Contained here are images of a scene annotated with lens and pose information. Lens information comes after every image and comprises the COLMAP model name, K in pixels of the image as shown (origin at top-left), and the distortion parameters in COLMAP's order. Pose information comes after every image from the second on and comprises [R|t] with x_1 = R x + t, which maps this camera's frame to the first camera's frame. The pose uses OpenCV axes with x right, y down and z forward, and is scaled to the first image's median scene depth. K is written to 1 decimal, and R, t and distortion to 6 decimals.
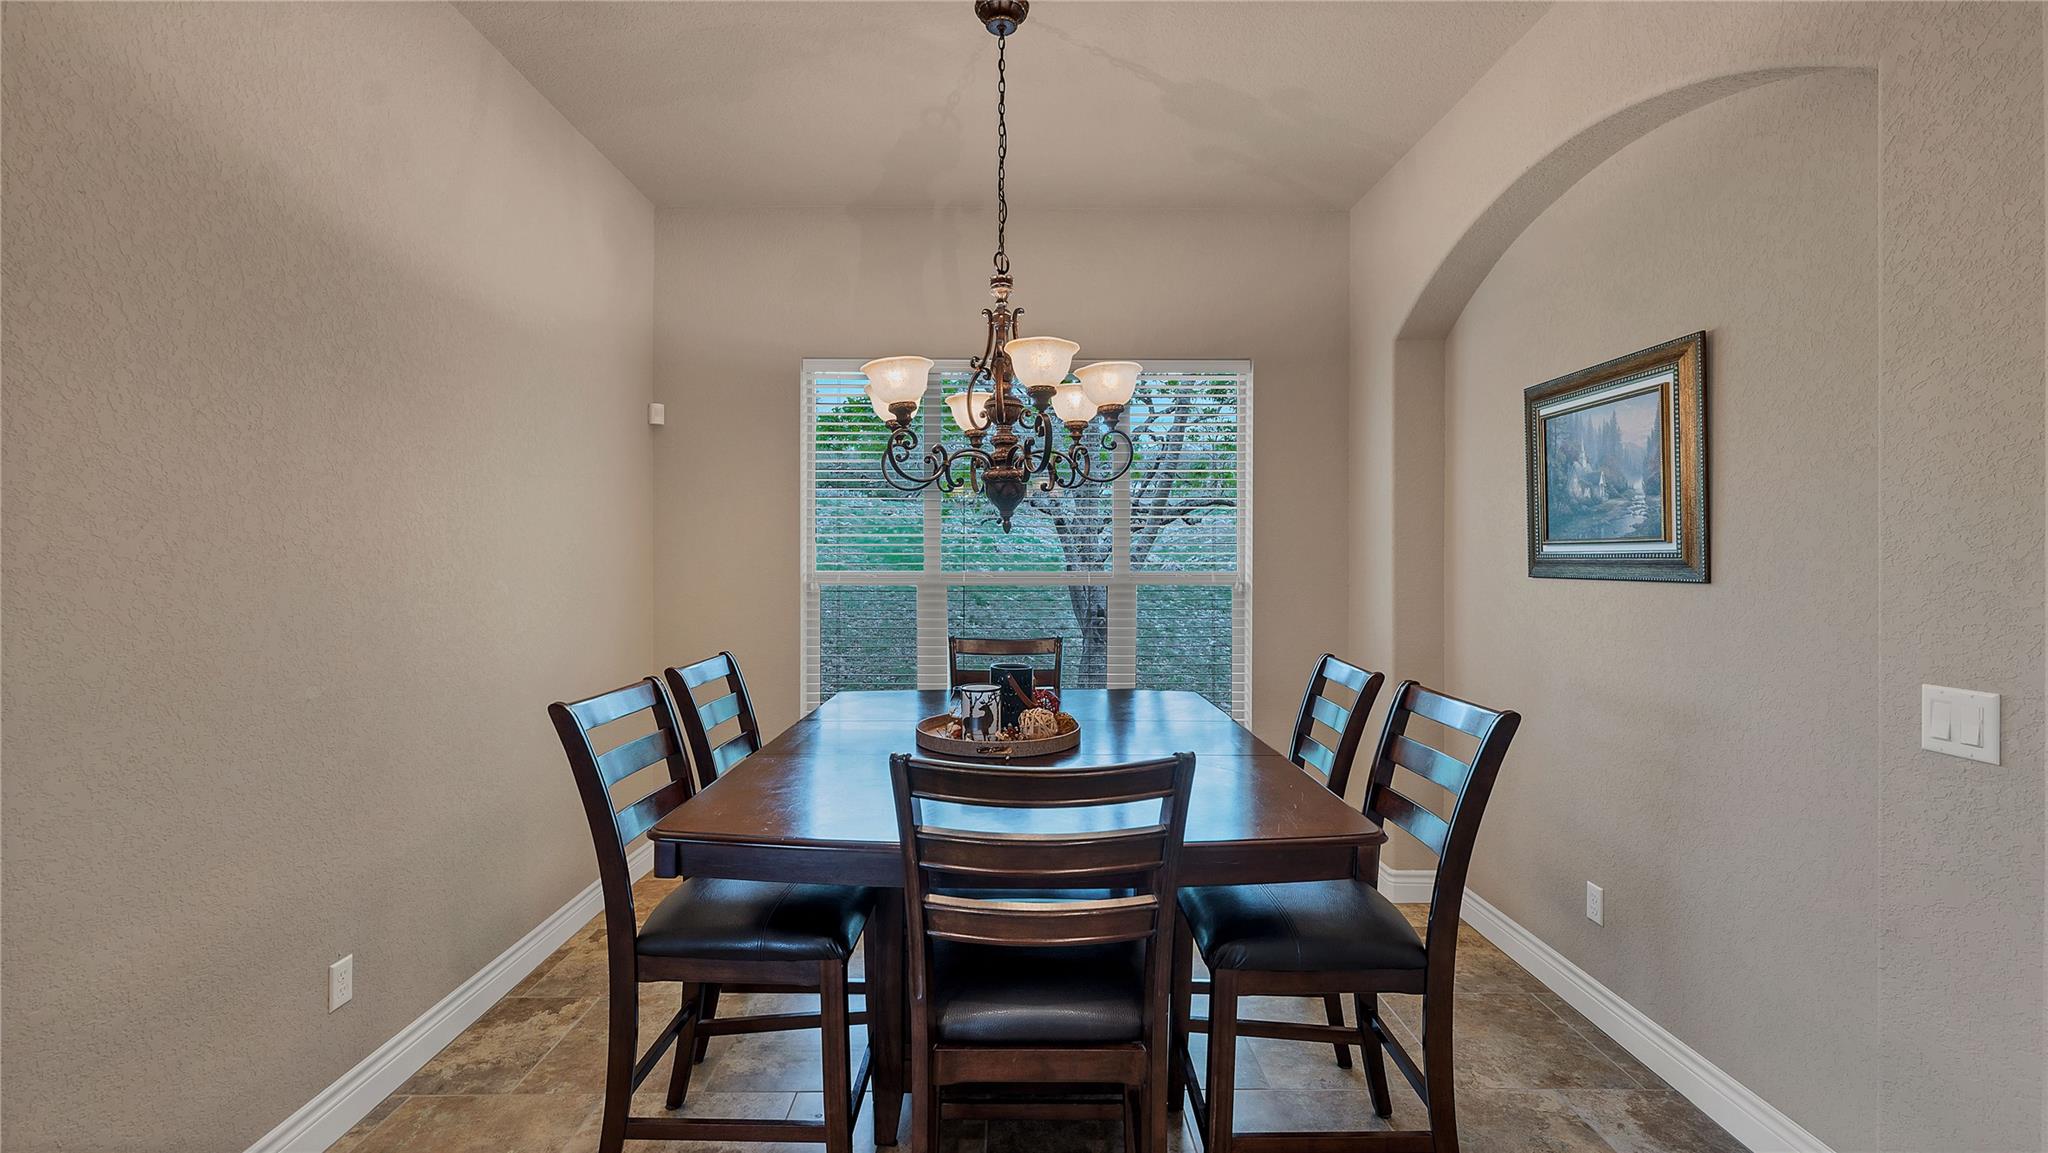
lens RADIAL K [[850.4, 0, 1018.2], [0, 850.4, 563.2], [0, 0, 1]] dist [0.001174, 0.001492]
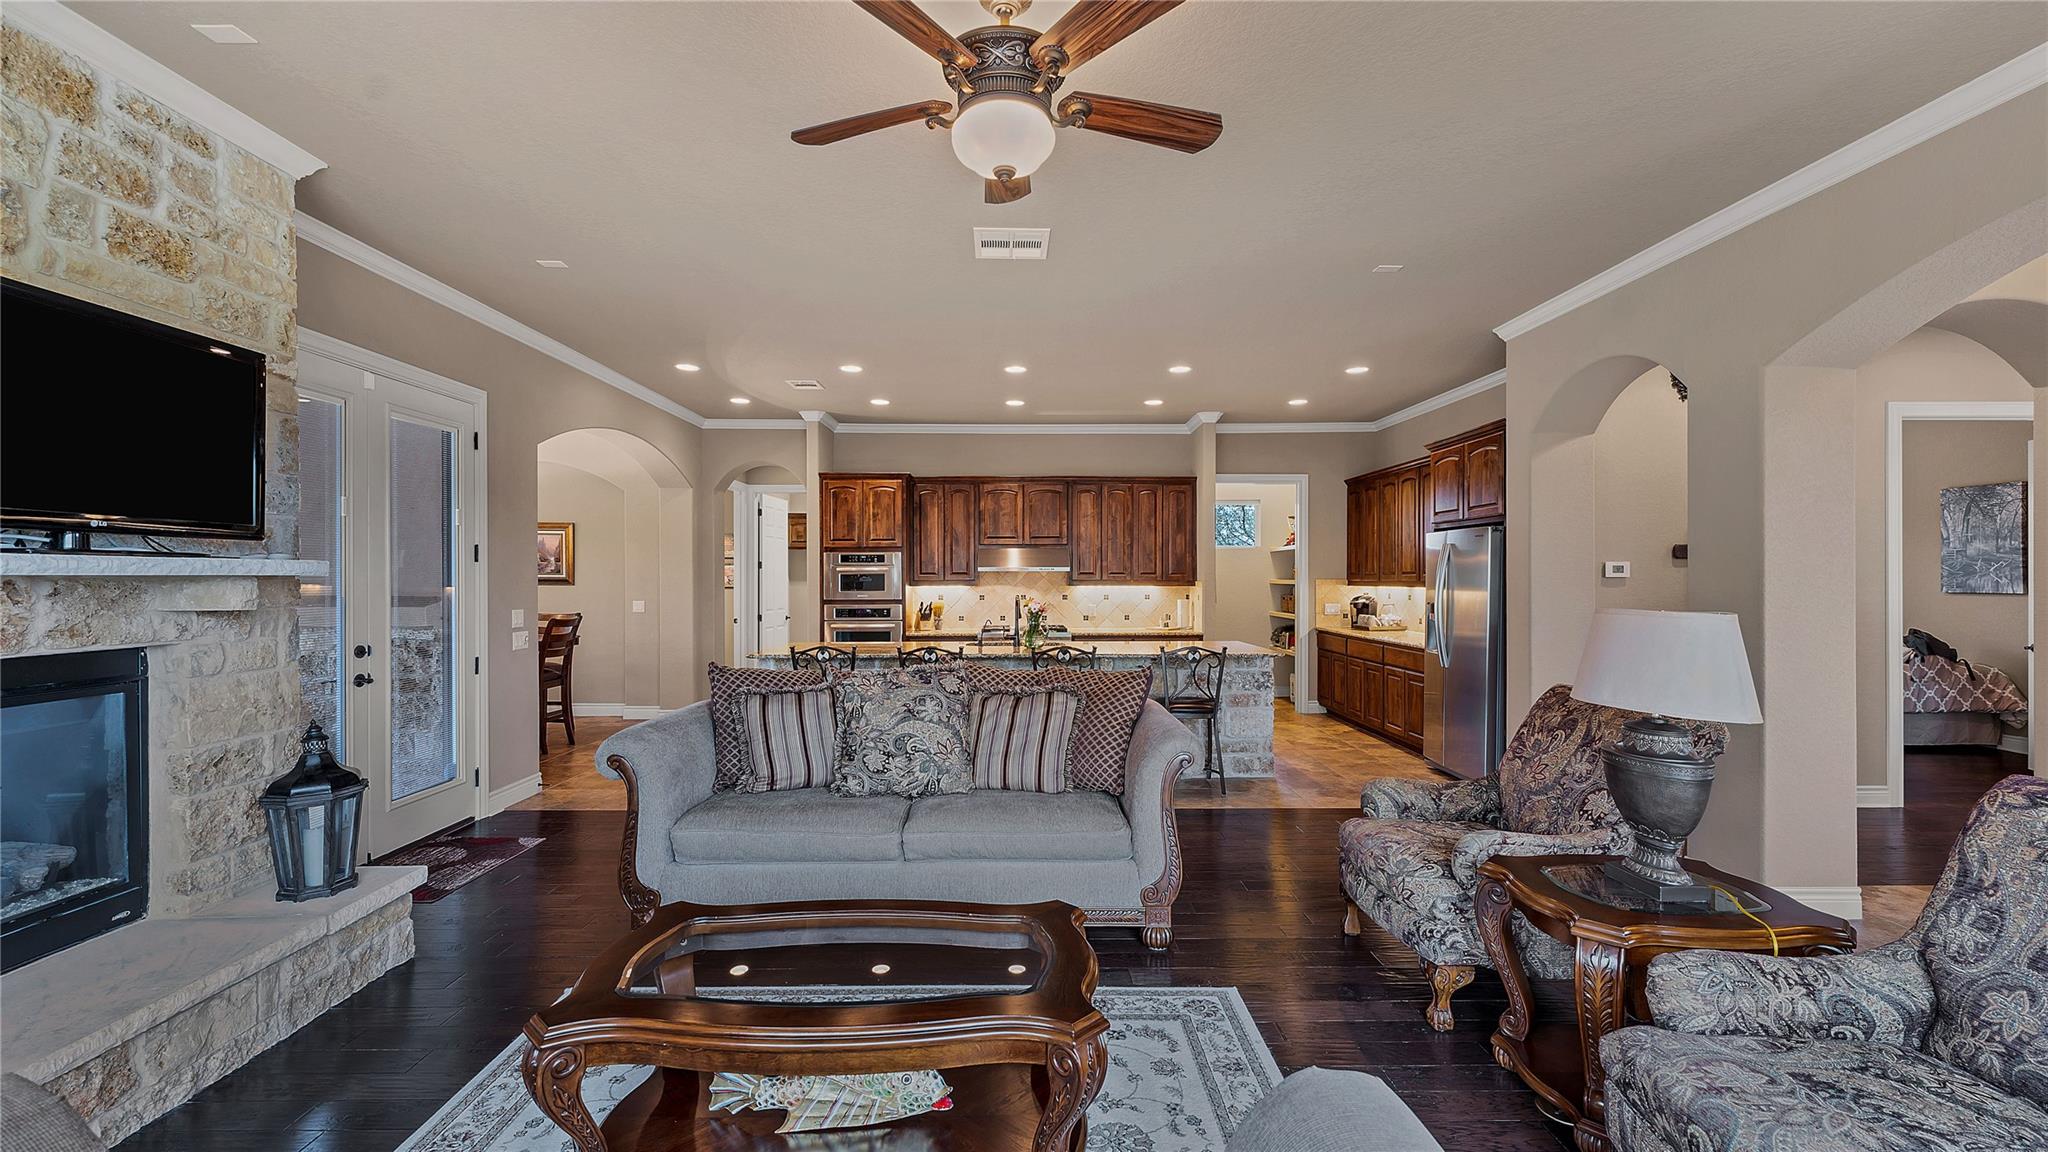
lens RADIAL K [[850.4, 0, 1023.3], [0, 850.4, 579.6], [0, 0, 1]] dist [0.001174, 0.001492]
pose [[0.008548, -0.006511, 0.999942, -3.044631], [0.001355, 0.999978, 0.006500, -0.024401], [-0.999963, 0.001300, 0.008556, -1.106680]]
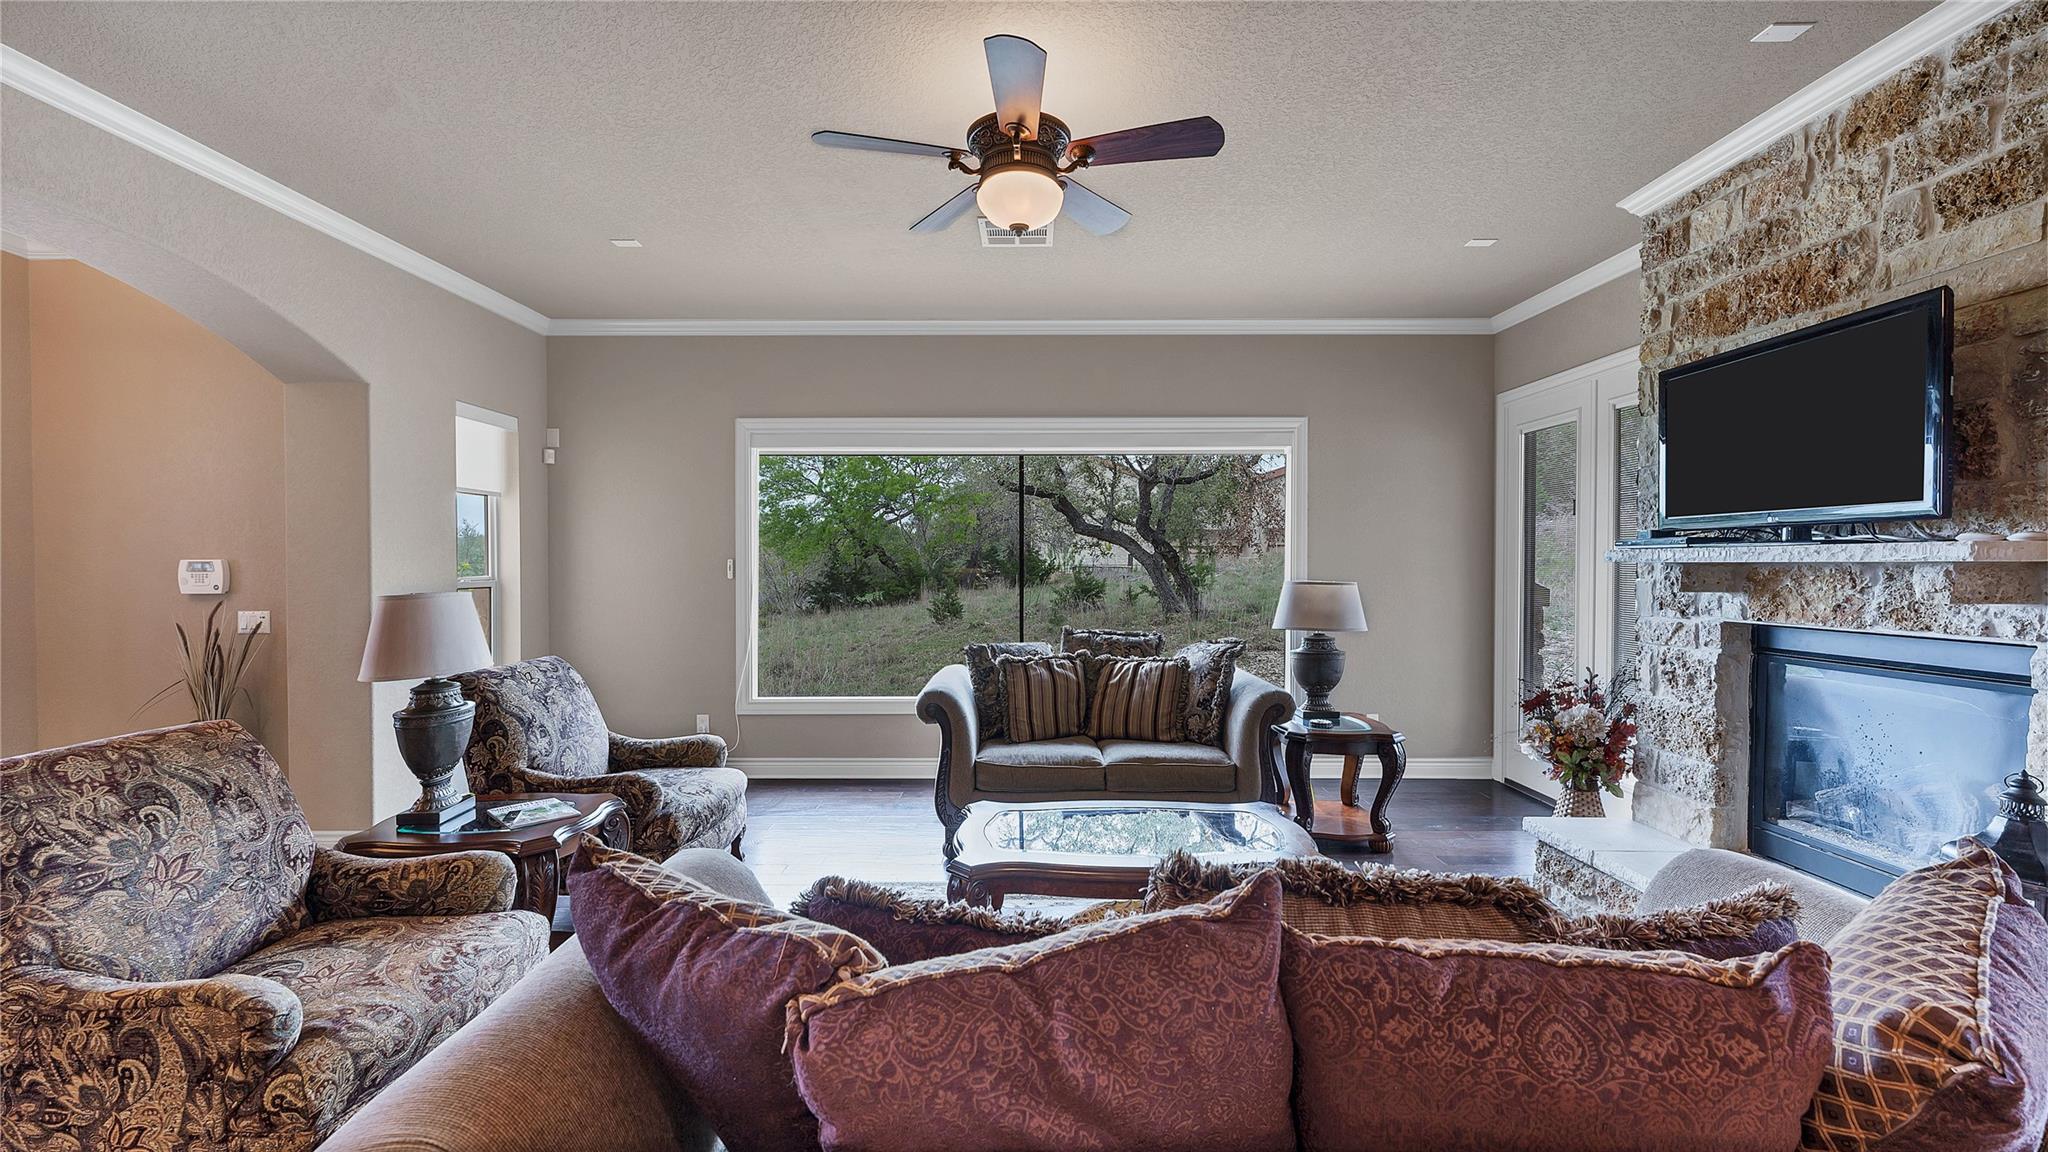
lens RADIAL K [[850.4, 0, 1029.5], [0, 850.4, 577.8], [0, 0, 1]] dist [0.001174, 0.001492]
pose [[-0.016355, 0.013126, -0.999780, -0.812080], [-0.000265, 0.999914, 0.013132, -0.018035], [0.999866, 0.000479, -0.016350, -1.044837]]
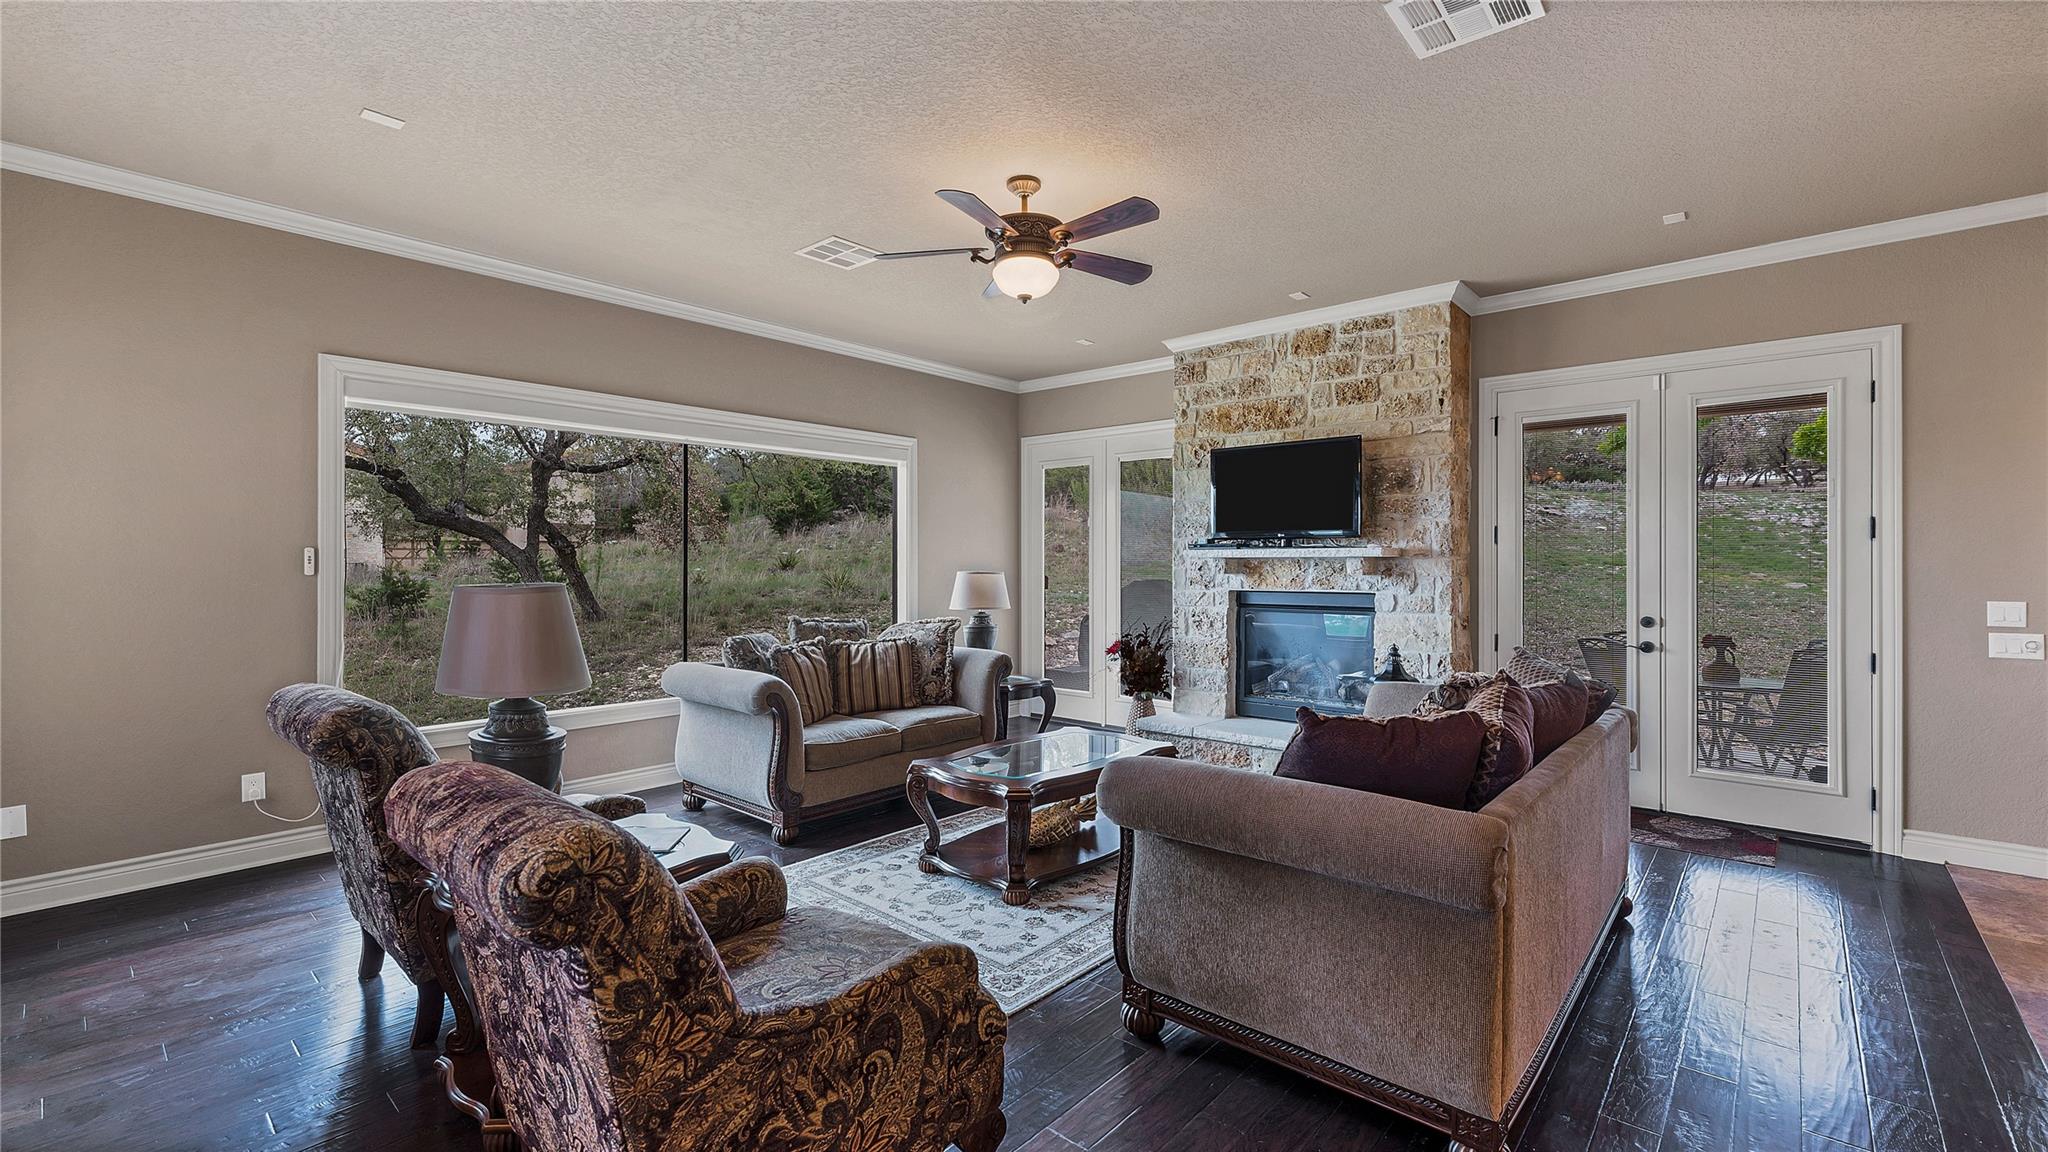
lens RADIAL K [[850.4, 0, 1028.9], [0, 850.4, 569.6], [0, 0, 1]] dist [0.001174, 0.001492]
pose [[0.734673, 0.001817, -0.678419, -0.949528], [0.001040, 0.999992, 0.003805, 0.000401], [0.678421, -0.003501, 0.734665, -2.226966]]
